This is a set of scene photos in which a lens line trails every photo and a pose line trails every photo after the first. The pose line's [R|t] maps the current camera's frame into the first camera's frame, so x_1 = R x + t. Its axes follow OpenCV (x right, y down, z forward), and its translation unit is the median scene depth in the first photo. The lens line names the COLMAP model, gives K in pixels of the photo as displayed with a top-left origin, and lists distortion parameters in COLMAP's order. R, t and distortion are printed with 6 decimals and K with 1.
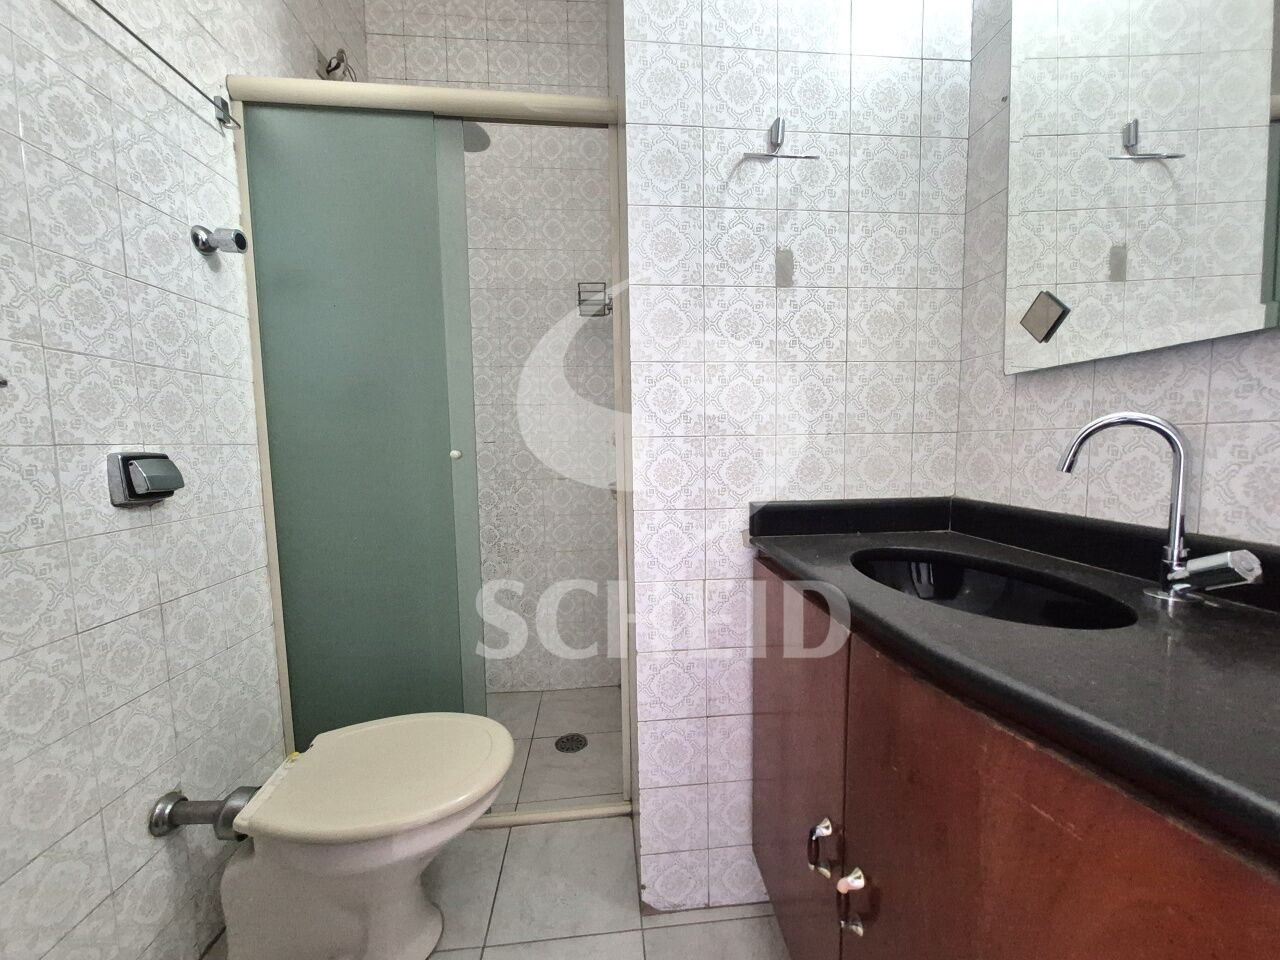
lens RADIAL K [[497.7, 0, 648.4], [0, 497.7, 478.6], [0, 0, 1]] dist [0.001943, -0.002573]
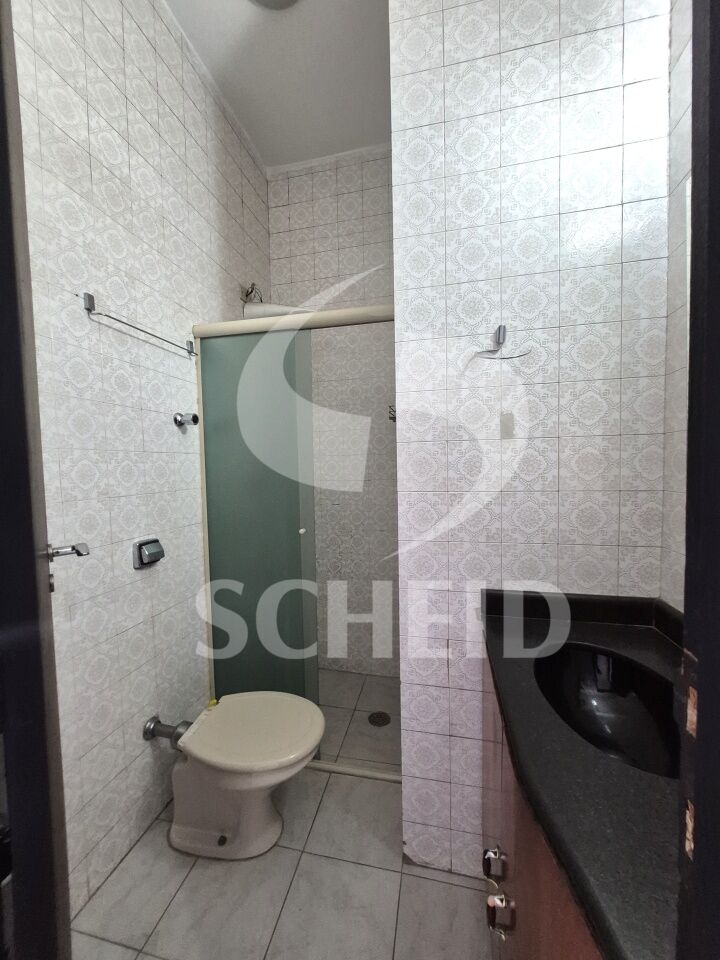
lens RADIAL K [[372.1, 0, 360.0], [0, 372.1, 480.0], [0, 0, 1]] dist [0.000394, -0.000085]
pose [[0.949646, 0.011228, -0.313124, 0.209577], [-0.019889, 0.999502, -0.024479, -0.236213], [0.312693, 0.029474, 0.949397, -0.124240]]
